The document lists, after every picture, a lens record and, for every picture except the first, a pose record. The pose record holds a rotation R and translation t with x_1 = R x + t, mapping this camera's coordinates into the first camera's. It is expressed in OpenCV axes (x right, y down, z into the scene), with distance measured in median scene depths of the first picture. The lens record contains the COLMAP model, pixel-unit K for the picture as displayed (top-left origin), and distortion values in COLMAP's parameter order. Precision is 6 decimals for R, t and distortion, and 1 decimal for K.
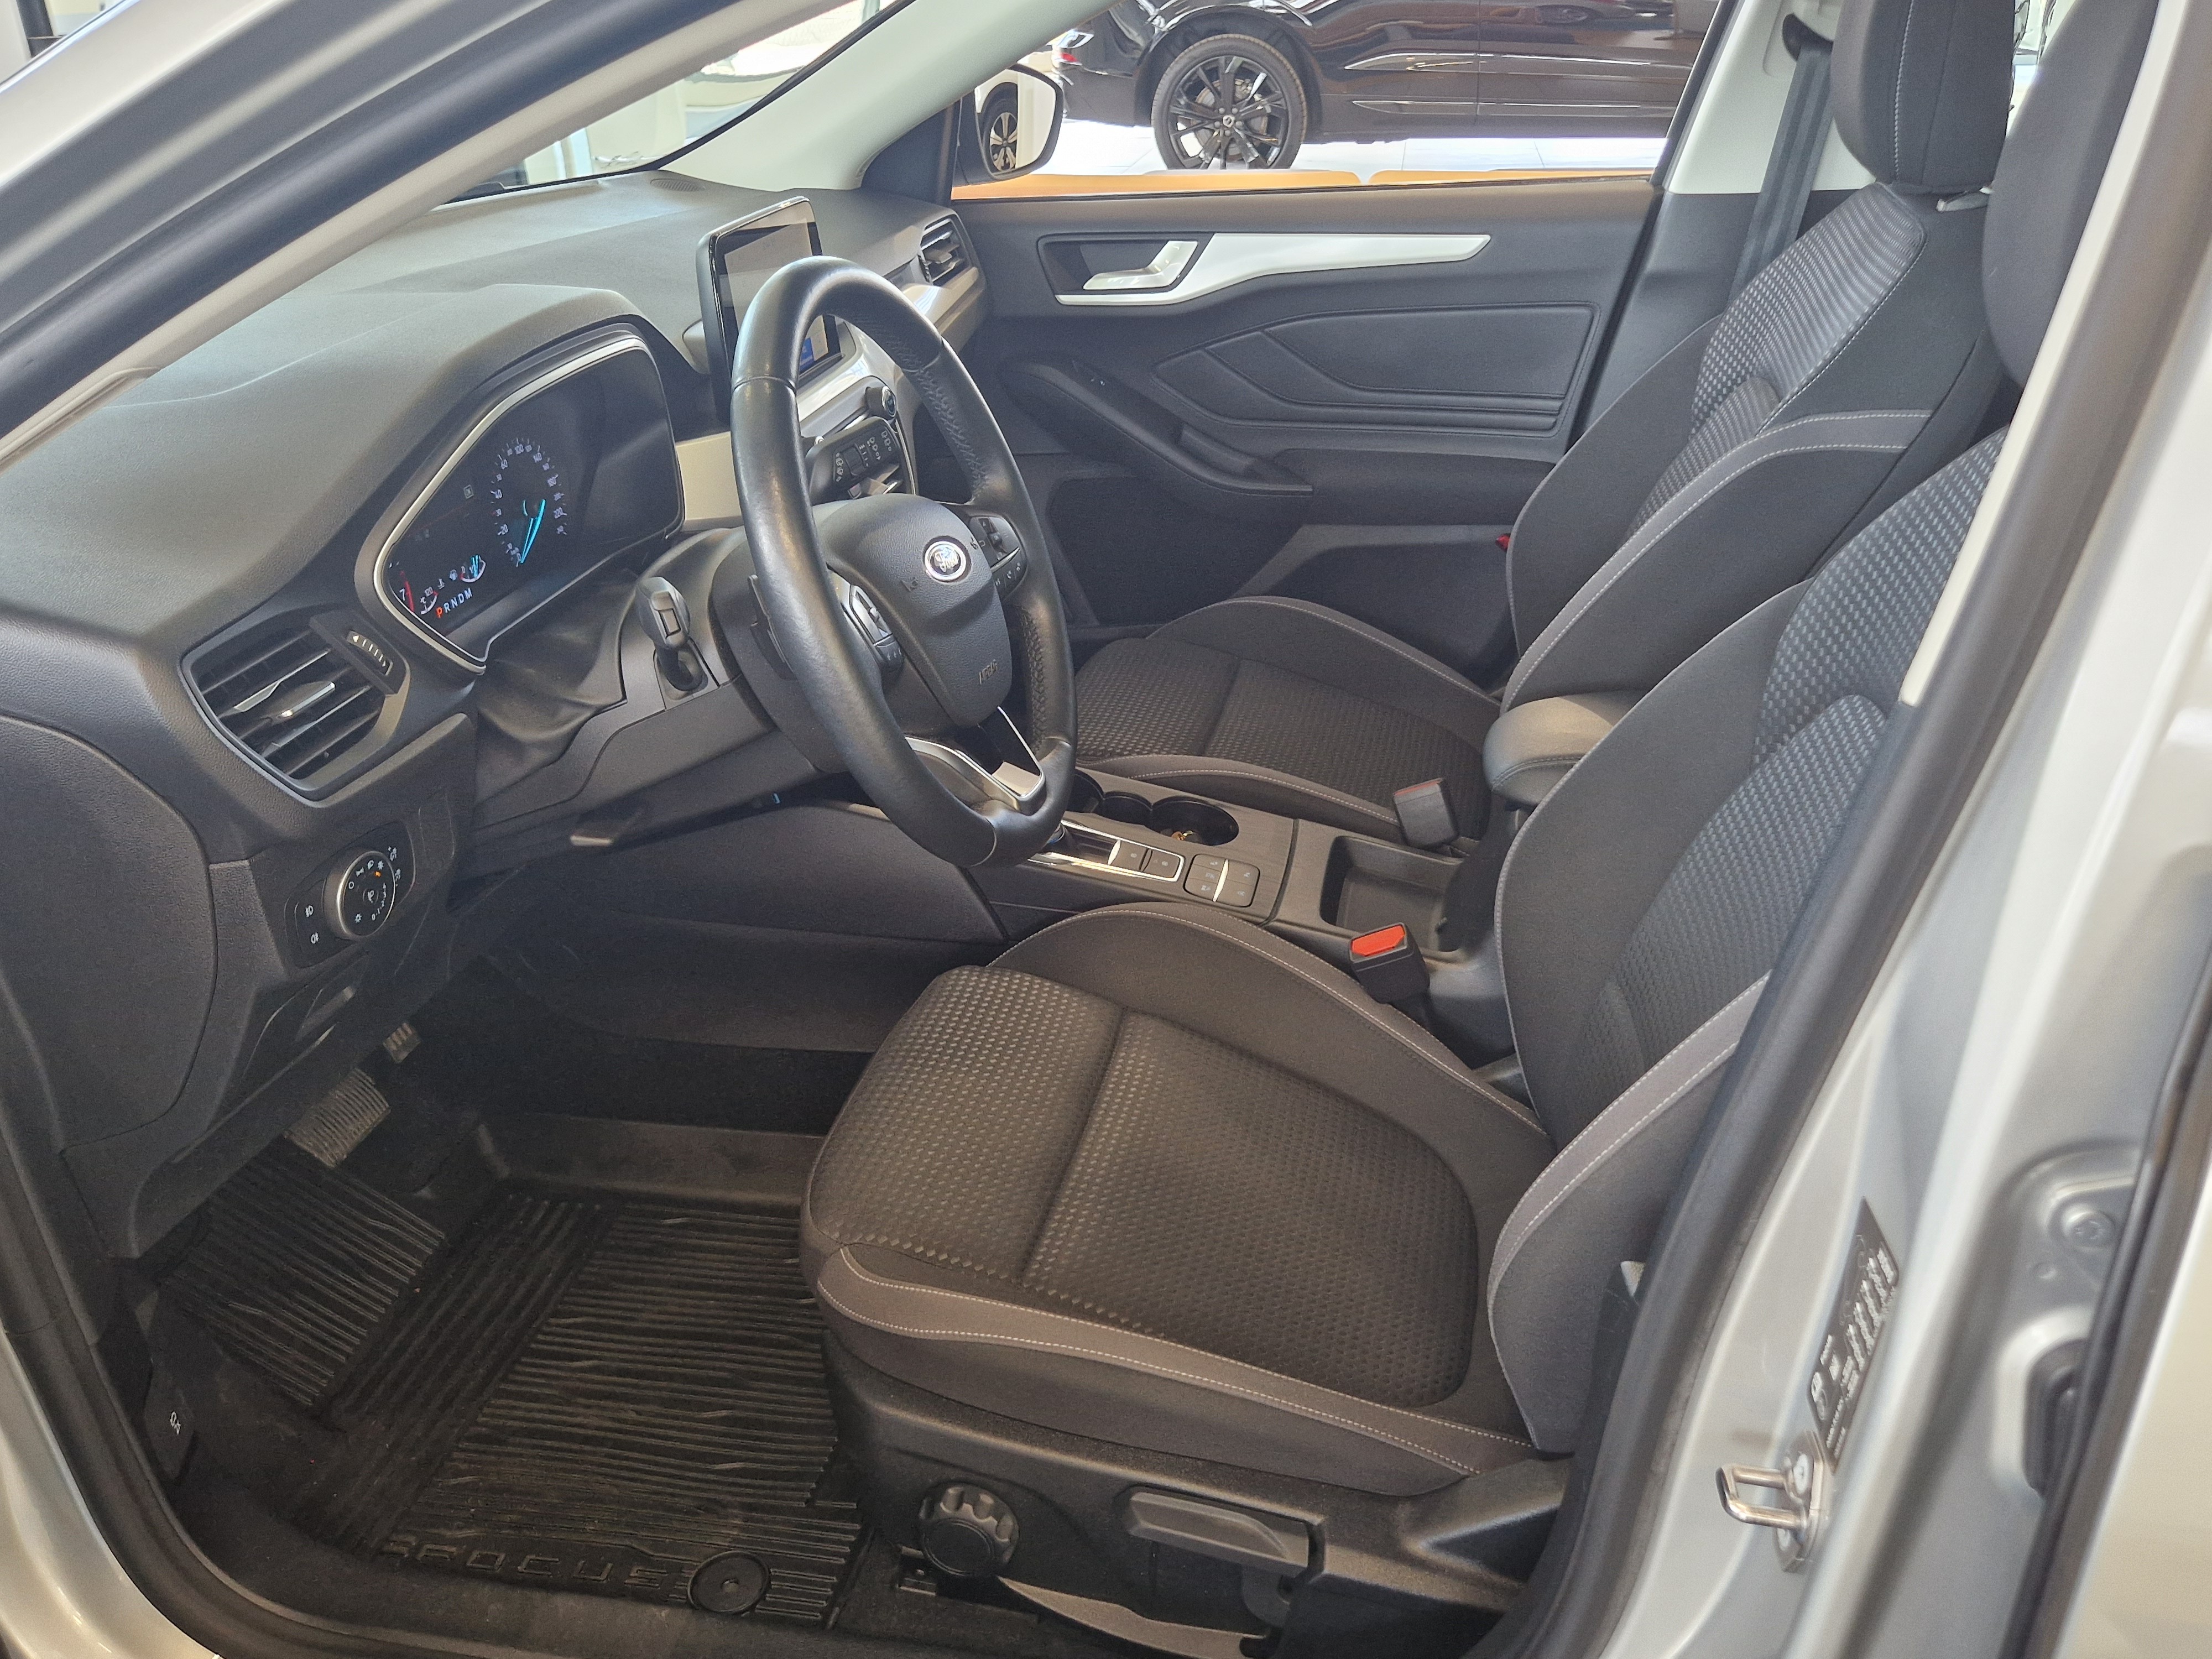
lens RADIAL K [[1880.3, 0, 1148.6], [0, 1880.3, 843.2], [0, 0, 1]] dist [0.059351, -0.077081]
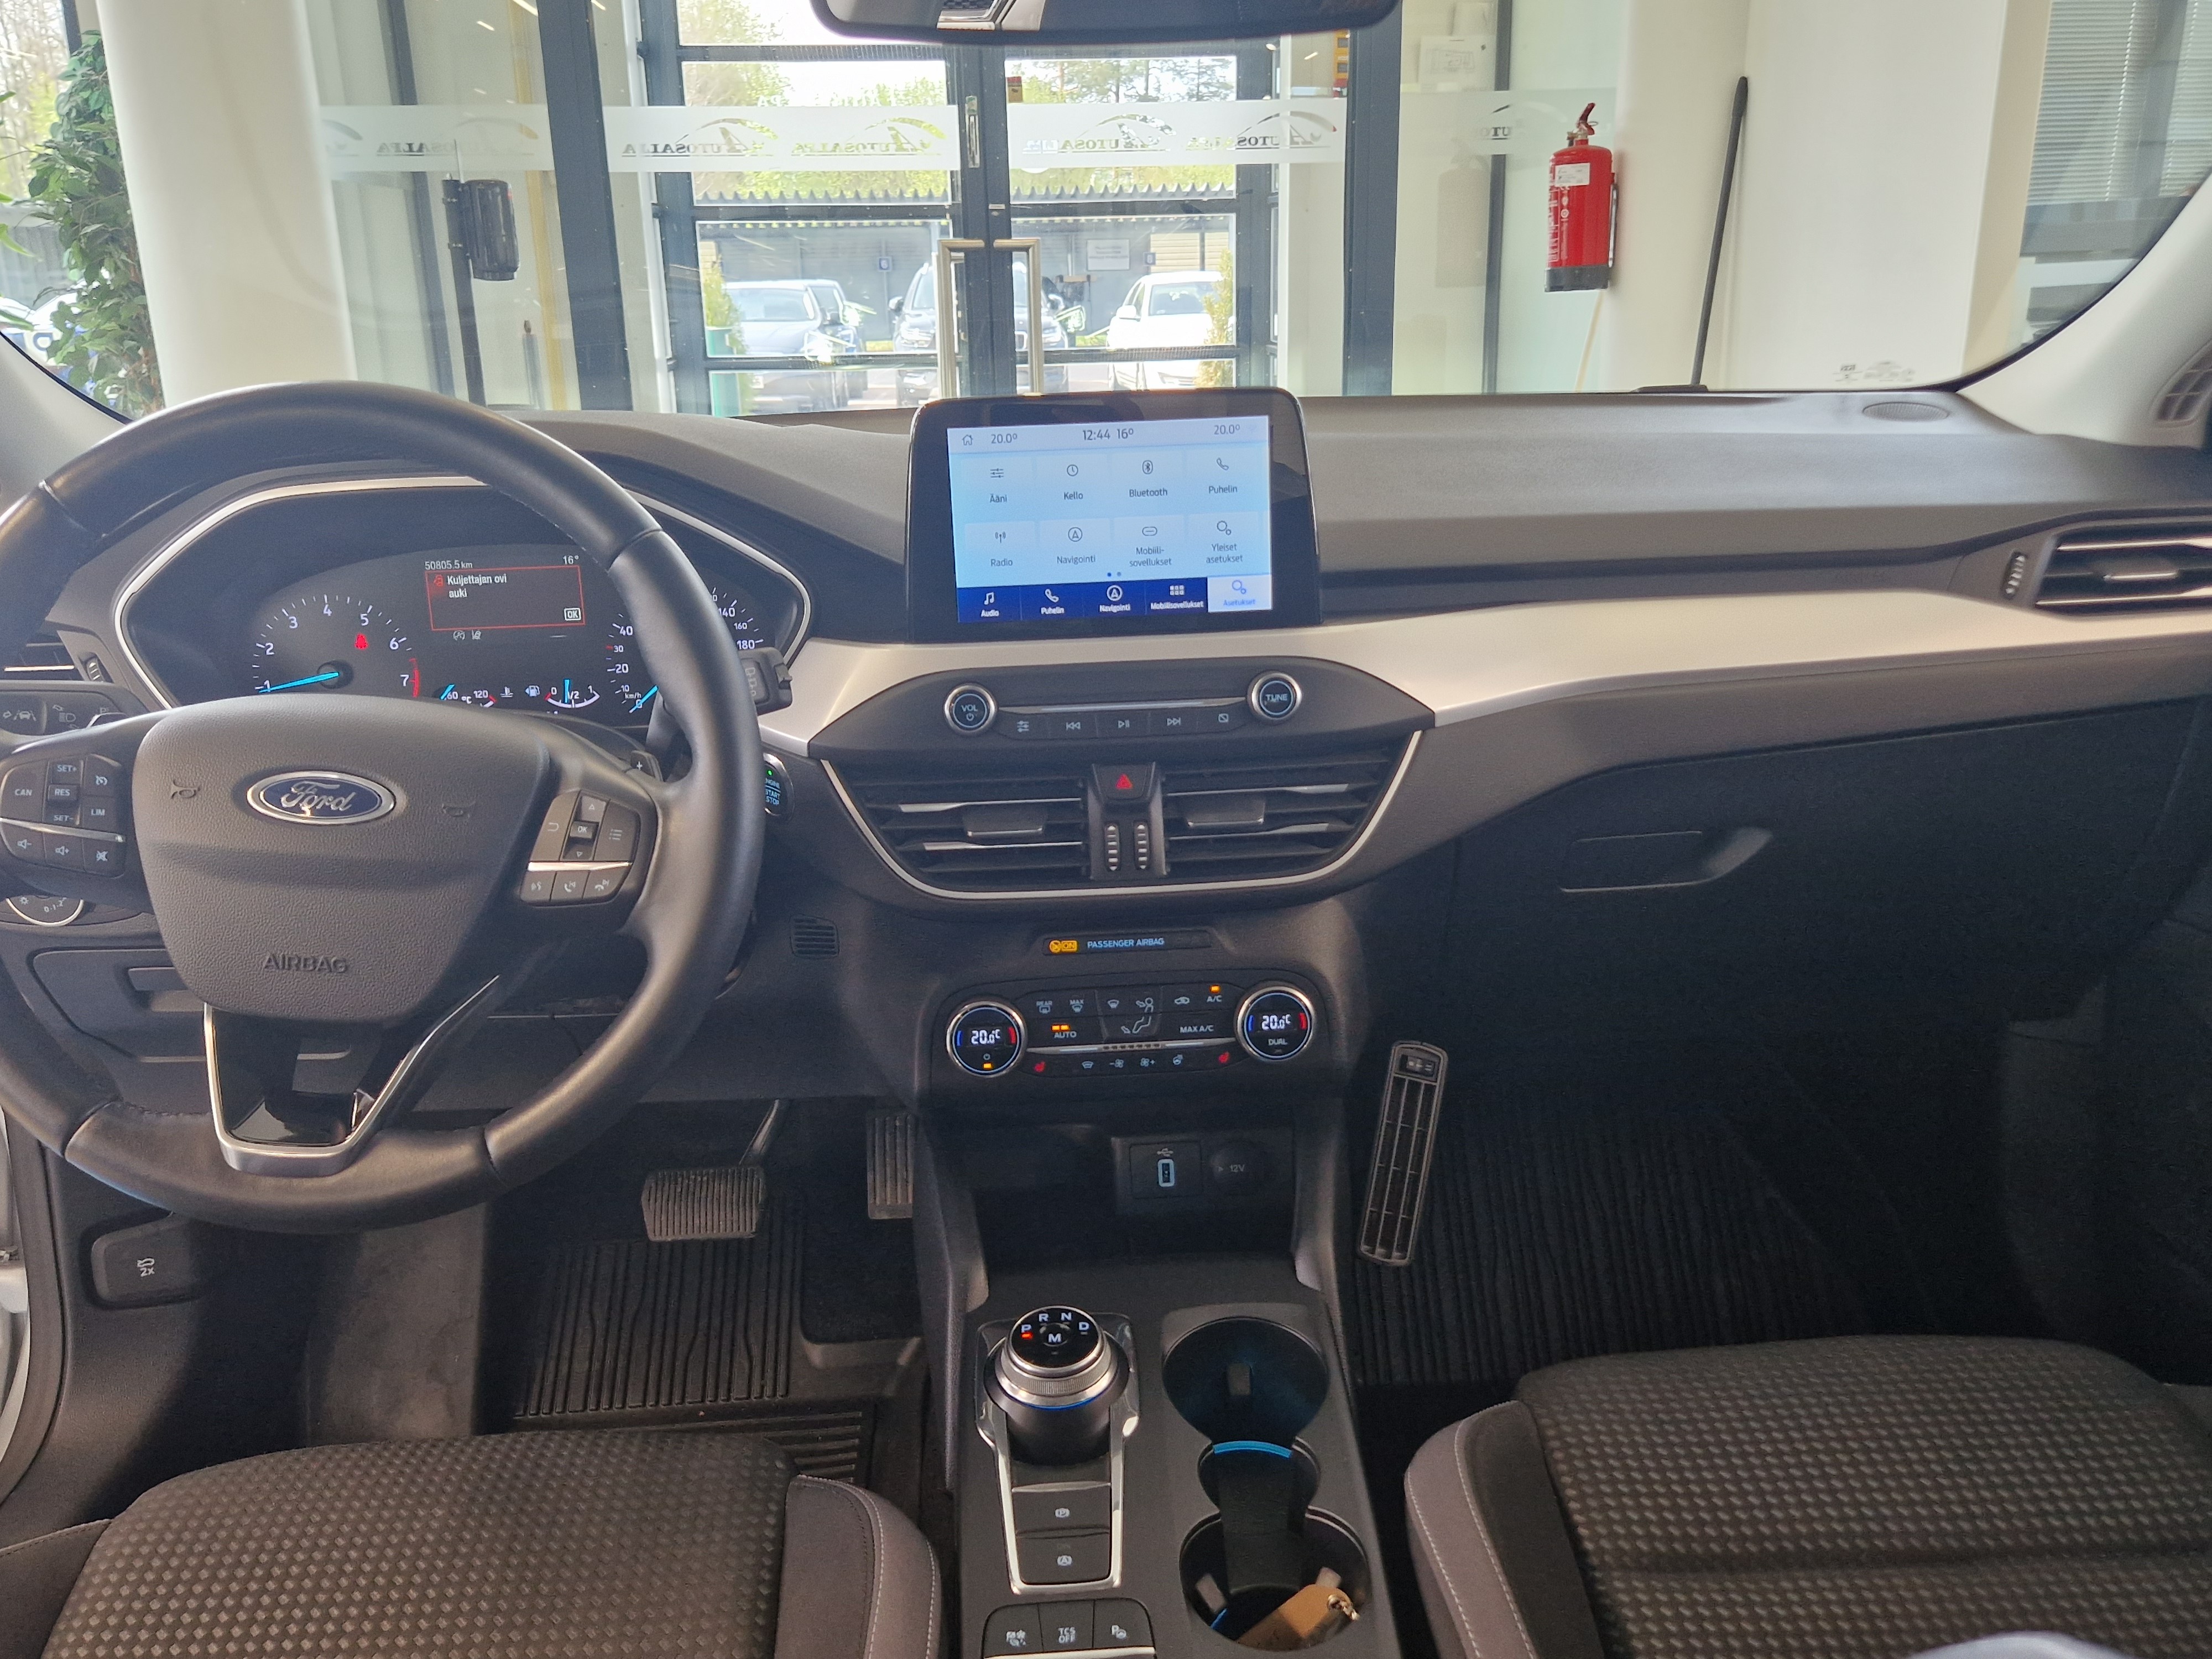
lens RADIAL K [[1880.3, 0, 1108.4], [0, 1880.3, 832.0], [0, 0, 1]] dist [0.059351, -0.077081]
pose [[0.239094, 0.301920, -0.922864, 0.436594], [-0.411455, 0.892385, 0.185349, -0.274881], [0.879511, 0.335401, 0.337590, 0.710668]]
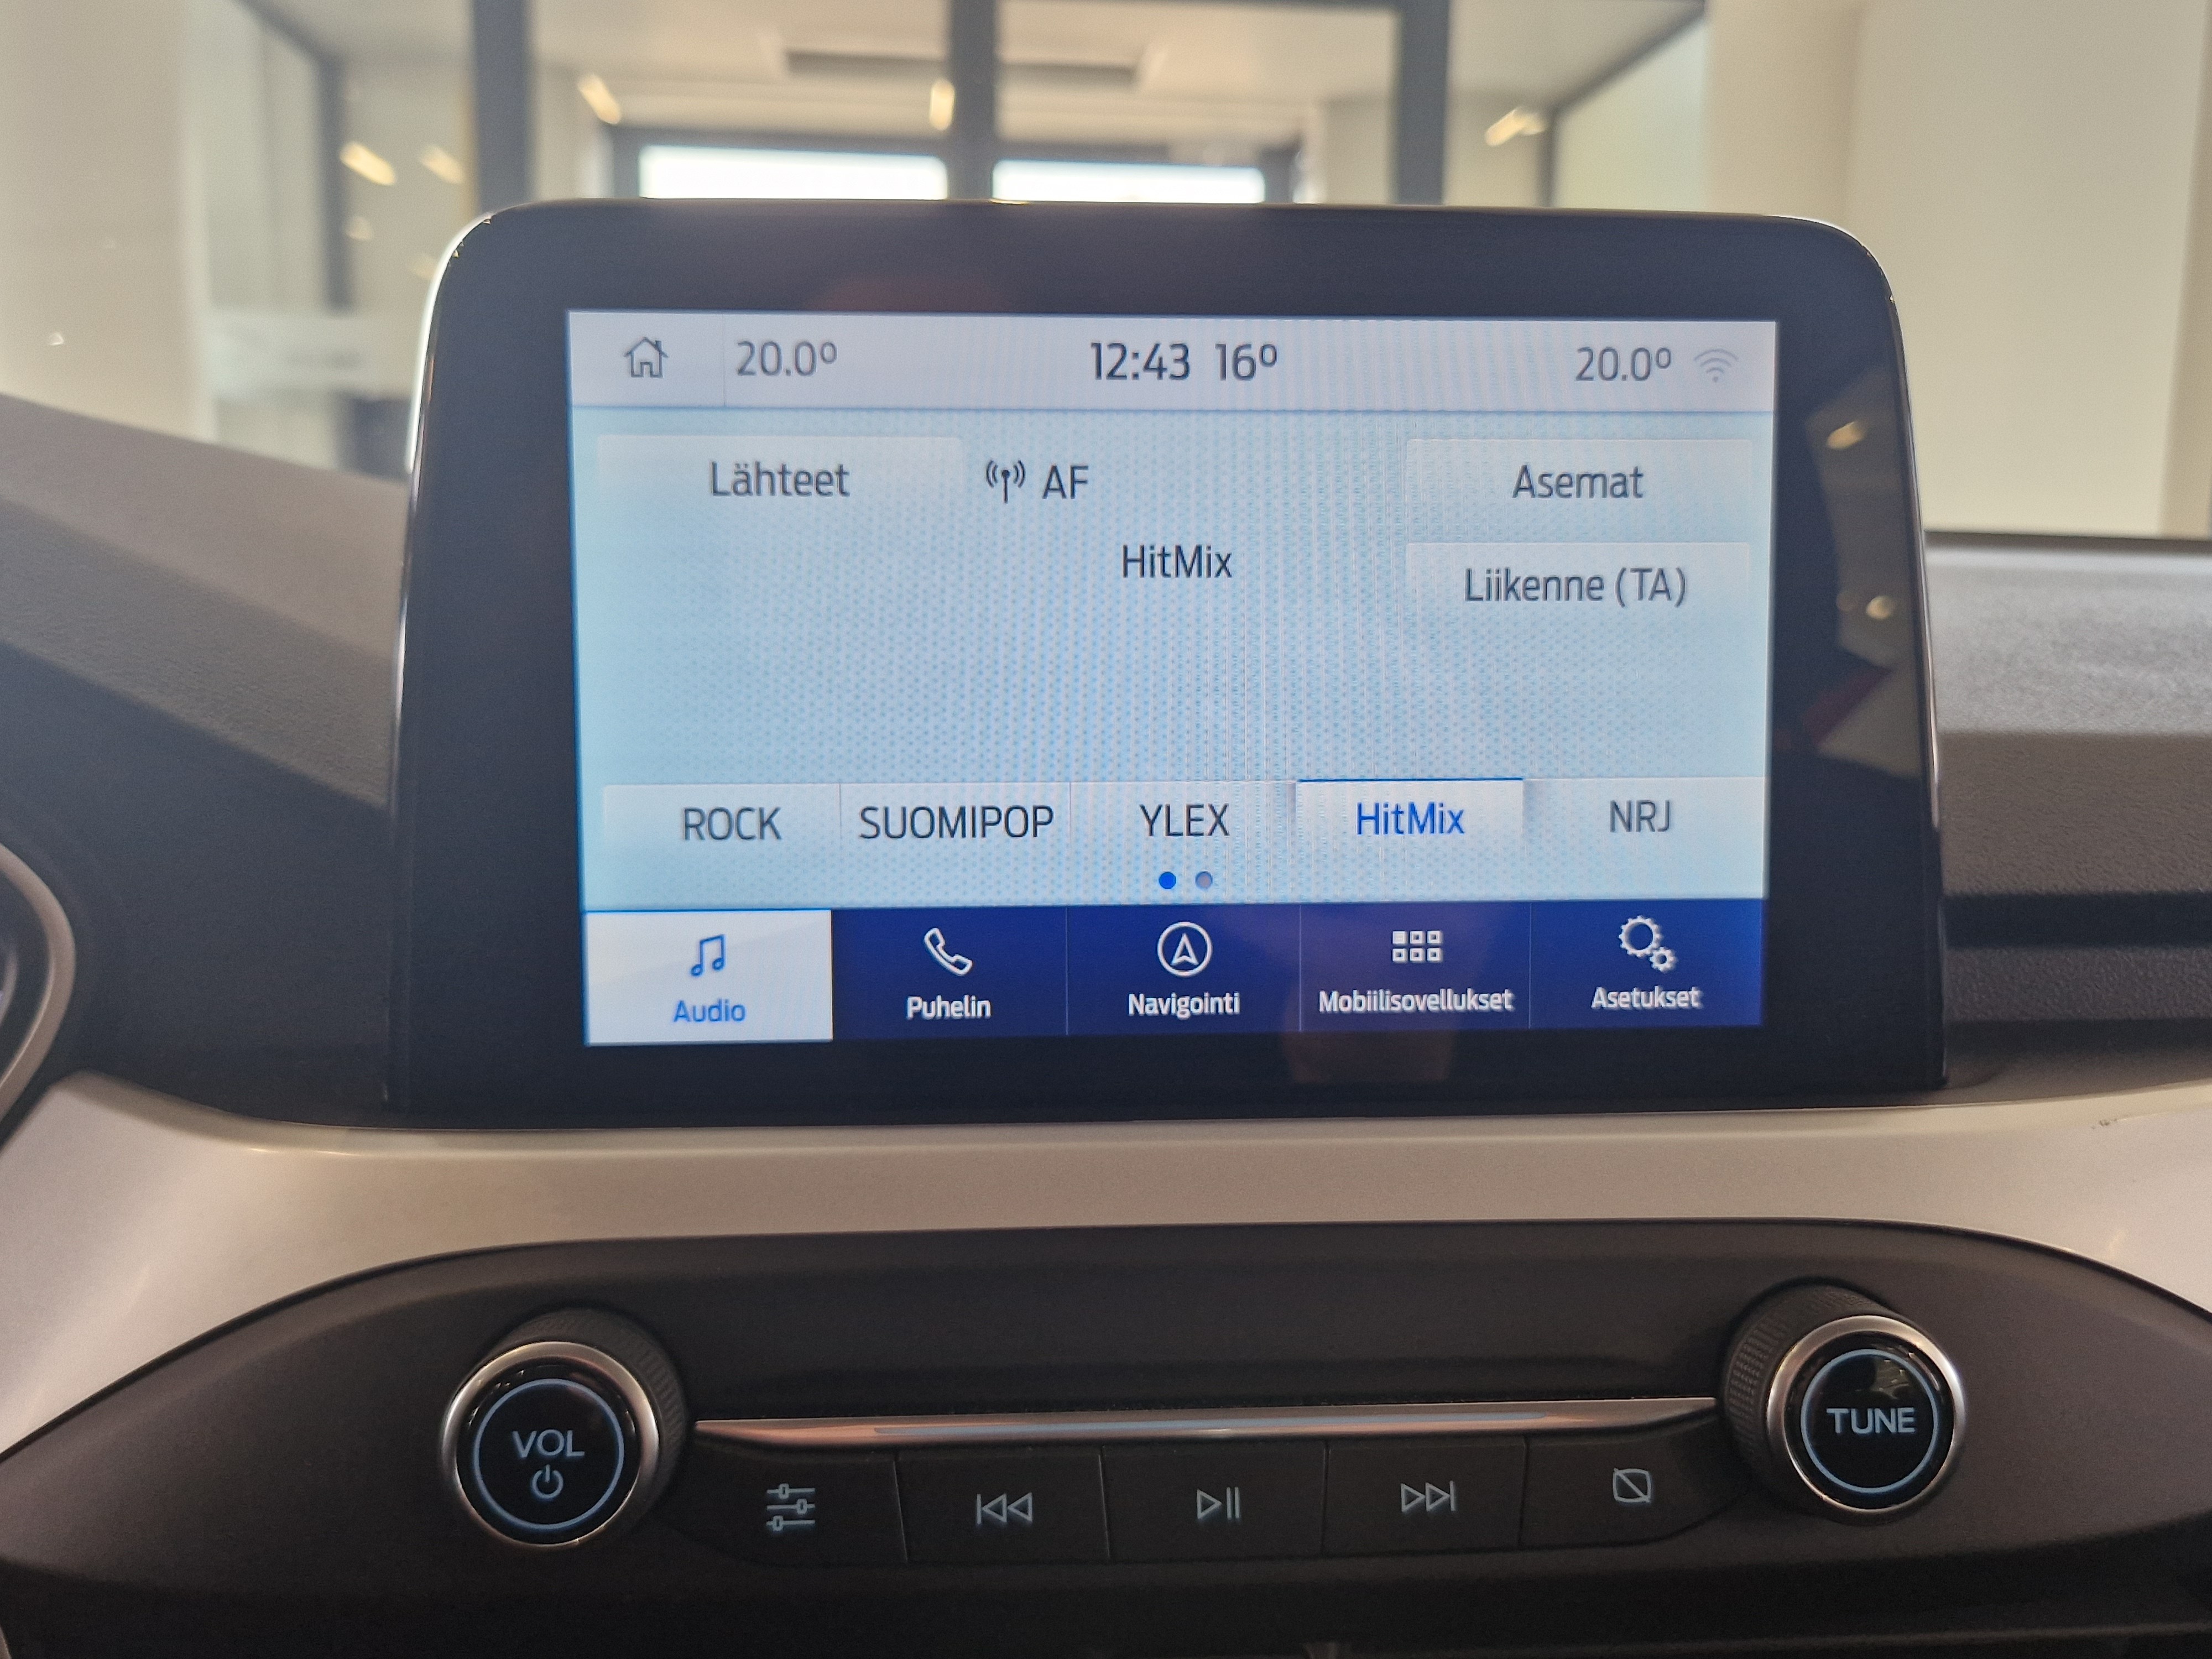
lens RADIAL K [[1880.3, 0, 1113.3], [0, 1880.3, 905.5], [0, 0, 1]] dist [0.059351, -0.077081]
pose [[0.248514, 0.190878, -0.949635, -0.013648], [-0.443856, 0.893845, 0.063509, -0.241502], [0.860949, 0.405718, 0.306855, 0.840431]]
